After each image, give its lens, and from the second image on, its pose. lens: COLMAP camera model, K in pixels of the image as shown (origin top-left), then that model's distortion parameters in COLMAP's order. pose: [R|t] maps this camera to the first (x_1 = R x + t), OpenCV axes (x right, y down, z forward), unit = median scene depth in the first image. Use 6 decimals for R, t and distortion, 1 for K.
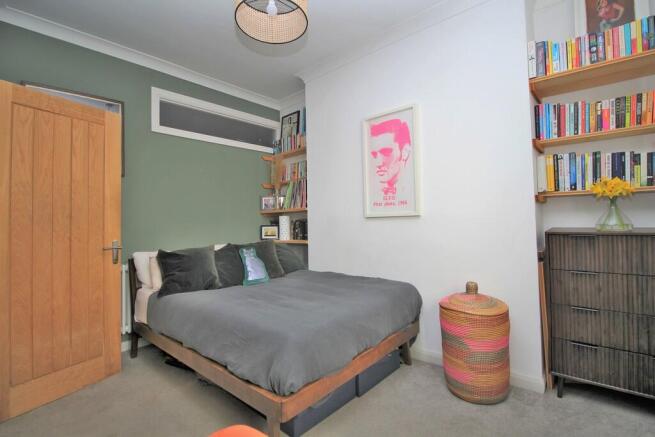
lens RADIAL K [[306.0, 0, 325.9], [0, 306.0, 220.2], [0, 0, 1]] dist [-0.008394, -0.008182]
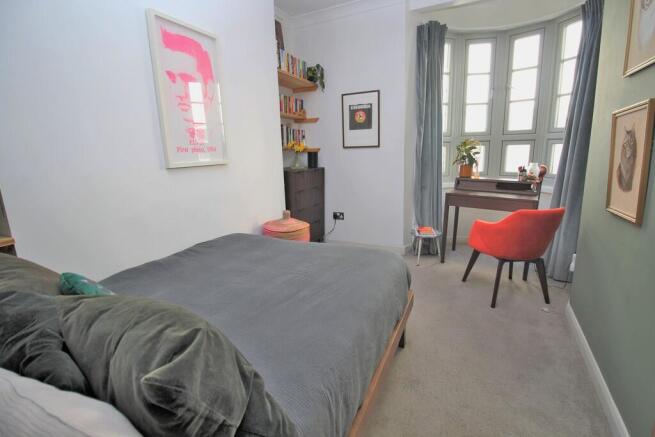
lens RADIAL K [[306.0, 0, 331.0], [0, 306.0, 217.3], [0, 0, 1]] dist [-0.008394, -0.008182]
pose [[-0.293455, -0.185006, 0.937900, -0.684397], [0.021498, 0.979570, 0.199952, -0.031839], [-0.955731, 0.078840, -0.283483, 0.903914]]
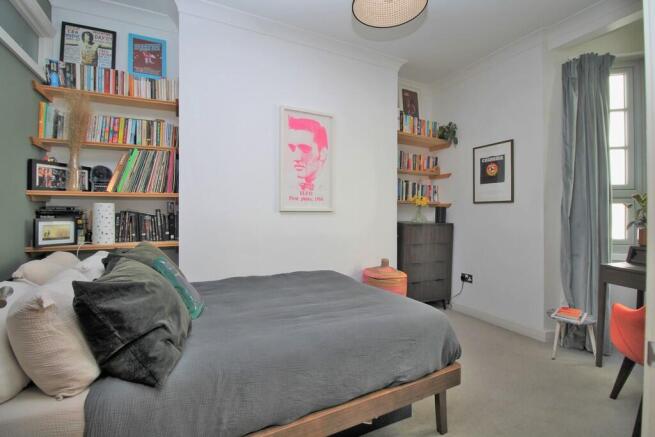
lens RADIAL K [[306.0, 0, 328.2], [0, 306.0, 213.8], [0, 0, 1]] dist [-0.008394, -0.008182]
pose [[0.349922, 0.014386, 0.936668, -0.741937], [-0.019988, 0.999769, -0.007888, 0.003826], [-0.936566, -0.015962, 0.350129, 0.562836]]
